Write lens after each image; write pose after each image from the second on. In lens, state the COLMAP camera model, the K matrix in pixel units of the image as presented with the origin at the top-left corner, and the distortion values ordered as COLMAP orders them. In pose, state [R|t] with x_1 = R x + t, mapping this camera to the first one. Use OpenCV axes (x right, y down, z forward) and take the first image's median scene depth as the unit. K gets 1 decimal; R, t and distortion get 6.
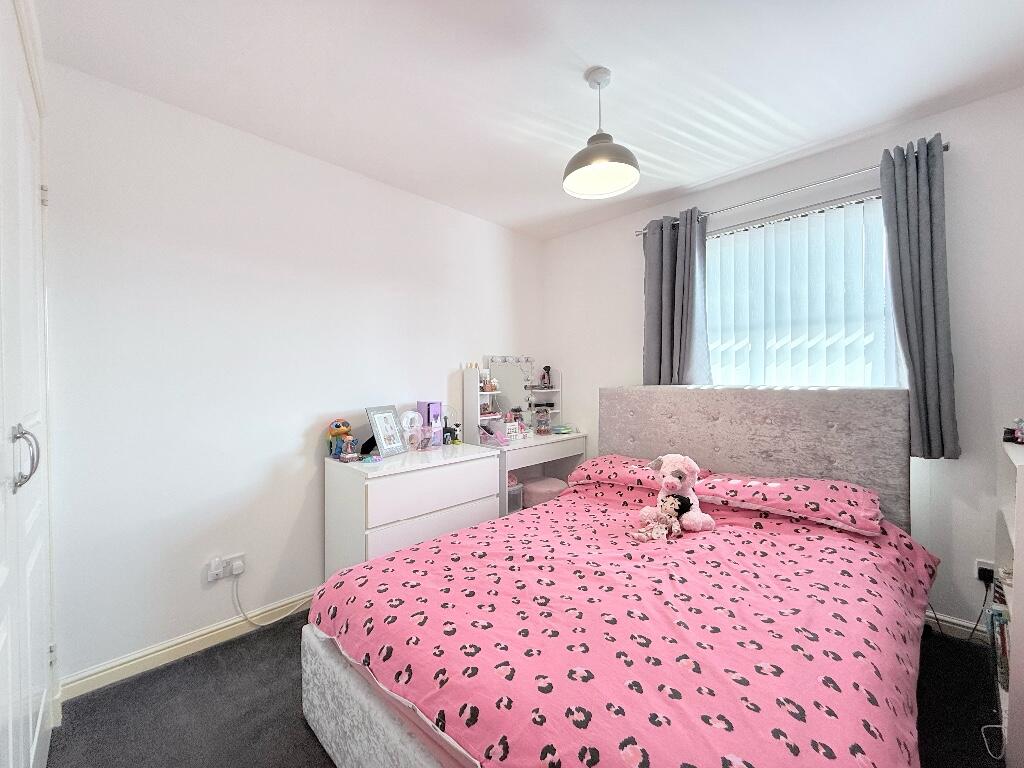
lens RADIAL K [[406.8, 0, 505.1], [0, 406.8, 383.6], [0, 0, 1]] dist [-0.002784, 0.000513]
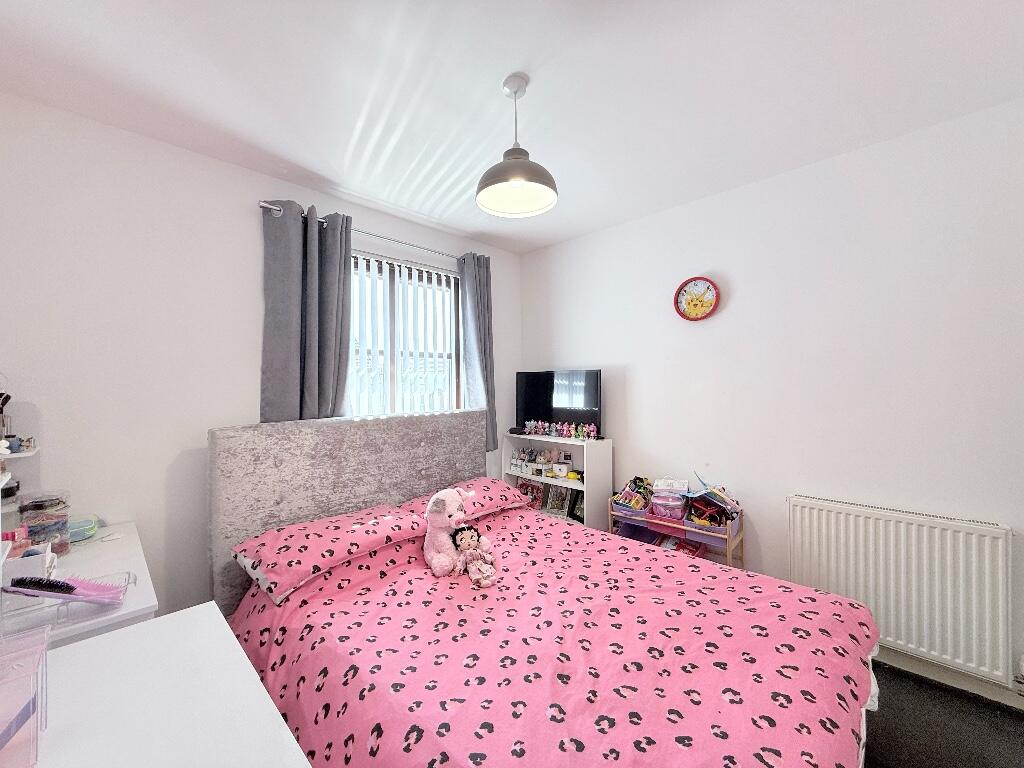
lens RADIAL K [[406.8, 0, 505.7], [0, 406.8, 387.4], [0, 0, 1]] dist [-0.002784, 0.000513]
pose [[-0.027151, 0.005173, 0.999618, -0.724018], [0.017192, 0.999841, -0.004707, -0.081244], [-0.999483, 0.017058, -0.027236, 1.147743]]
